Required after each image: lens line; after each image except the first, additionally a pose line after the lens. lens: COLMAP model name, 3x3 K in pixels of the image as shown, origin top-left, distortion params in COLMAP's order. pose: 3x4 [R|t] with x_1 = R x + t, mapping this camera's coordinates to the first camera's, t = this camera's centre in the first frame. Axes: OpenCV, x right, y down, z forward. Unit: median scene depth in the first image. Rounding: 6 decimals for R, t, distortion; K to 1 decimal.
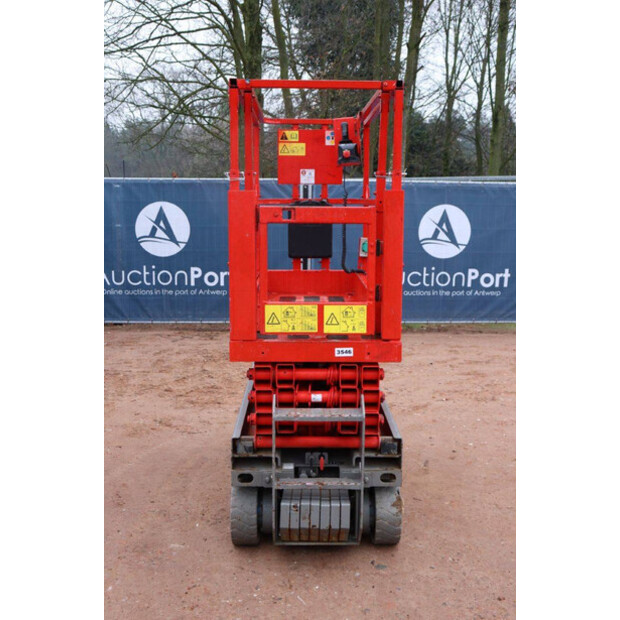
lens RADIAL K [[732.7, 0, 310.3], [0, 732.7, 313.2], [0, 0, 1]] dist [0.012358, 0.000000]
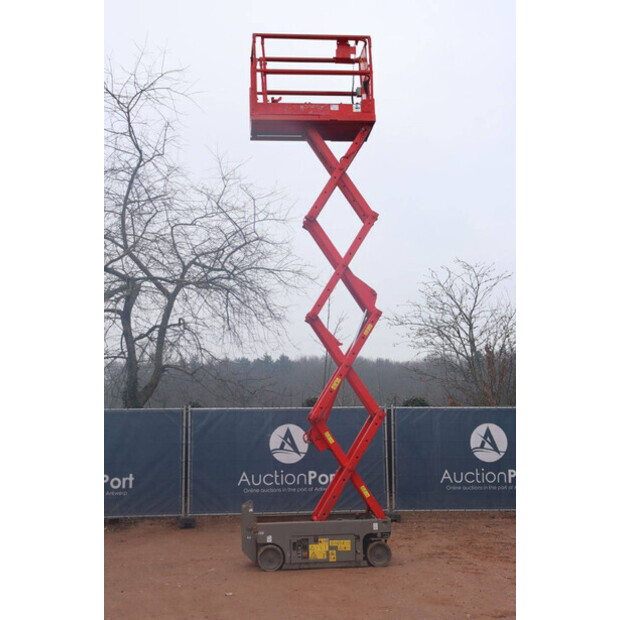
lens RADIAL K [[732.7, 0, 312.1], [0, 732.7, 310.6], [0, 0, 1]] dist [0.012358, 0.000000]
pose [[0.069367, -0.158996, -0.984839, 2.933372], [-0.124659, 0.978098, -0.166688, -0.172123], [0.989772, 0.134332, 0.048028, 0.968733]]
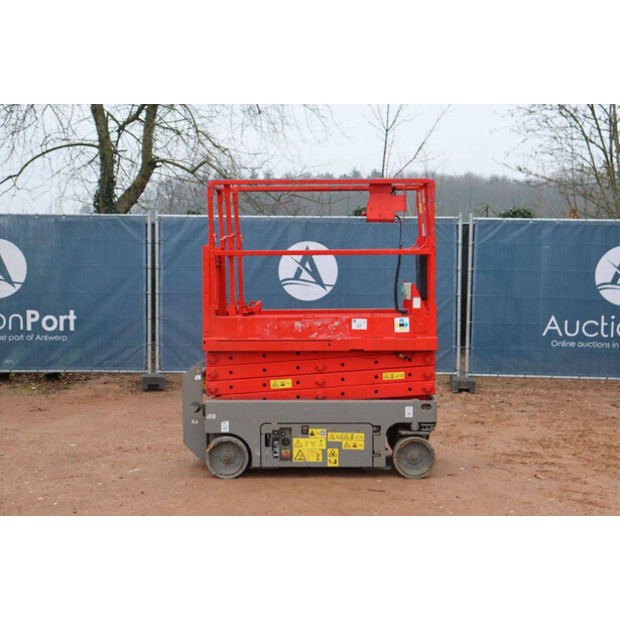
lens RADIAL K [[878.3, 0, 315.7], [0, 878.3, 309.1], [0, 0, 1]] dist [0.069260, 0.000000]
pose [[-0.035935, 0.056793, -0.997739, 2.003680], [-0.143555, 0.987736, 0.061393, -0.175611], [0.988990, 0.145436, -0.027341, 1.264488]]
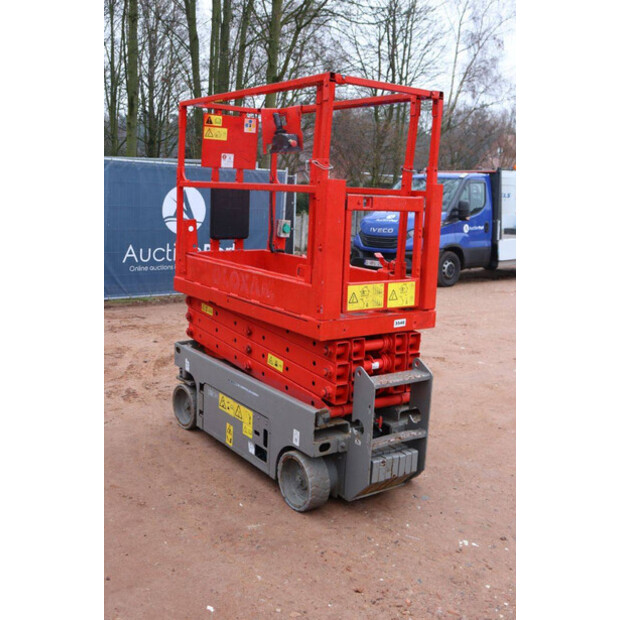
lens RADIAL K [[671.1, 0, 312.9], [0, 671.1, 310.2], [0, 0, 1]] dist [-0.040429, 0.000000]
pose [[0.824227, -0.072835, 0.561556, -0.646090], [0.048495, 0.997129, 0.058151, -0.034464], [-0.564179, -0.020697, 0.825393, 0.202789]]
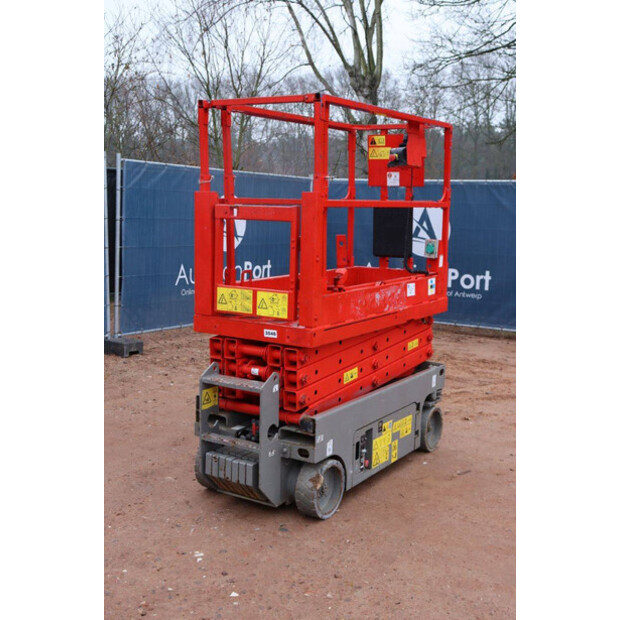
lens RADIAL K [[775.5, 0, 309.6], [0, 775.5, 310.2], [0, 0, 1]] dist [0.015620, 0.000000]
pose [[0.833741, 0.088220, -0.545063, 0.736271], [-0.096683, 0.995228, 0.013192, -0.004550], [0.543625, 0.041699, 0.838292, 0.021770]]
